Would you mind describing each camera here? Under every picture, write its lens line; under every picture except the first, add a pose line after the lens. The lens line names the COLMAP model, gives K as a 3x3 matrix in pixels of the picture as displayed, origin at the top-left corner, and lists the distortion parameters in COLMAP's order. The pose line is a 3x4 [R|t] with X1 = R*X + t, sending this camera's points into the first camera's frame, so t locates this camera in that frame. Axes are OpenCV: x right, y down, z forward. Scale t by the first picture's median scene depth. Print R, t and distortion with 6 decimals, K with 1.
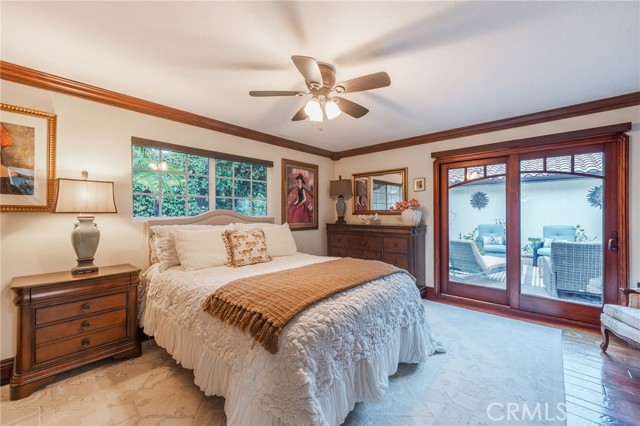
lens RADIAL K [[257.3, 0, 323.3], [0, 257.3, 211.5], [0, 0, 1]] dist [-0.000895, -0.000120]
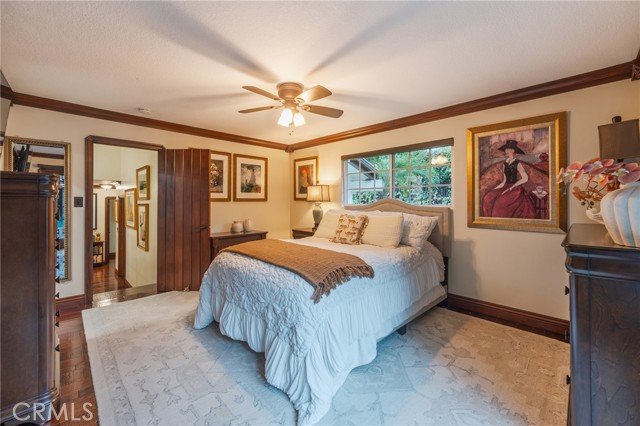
lens RADIAL K [[263.3, 0, 318.9], [0, 263.3, 199.3], [0, 0, 1]] dist [0.000042, 0.000096]
pose [[-0.071242, -0.005944, -0.997441, 0.620648], [0.001504, 0.999980, -0.006067, 0.001652], [0.997458, -0.001933, -0.071231, 0.616716]]
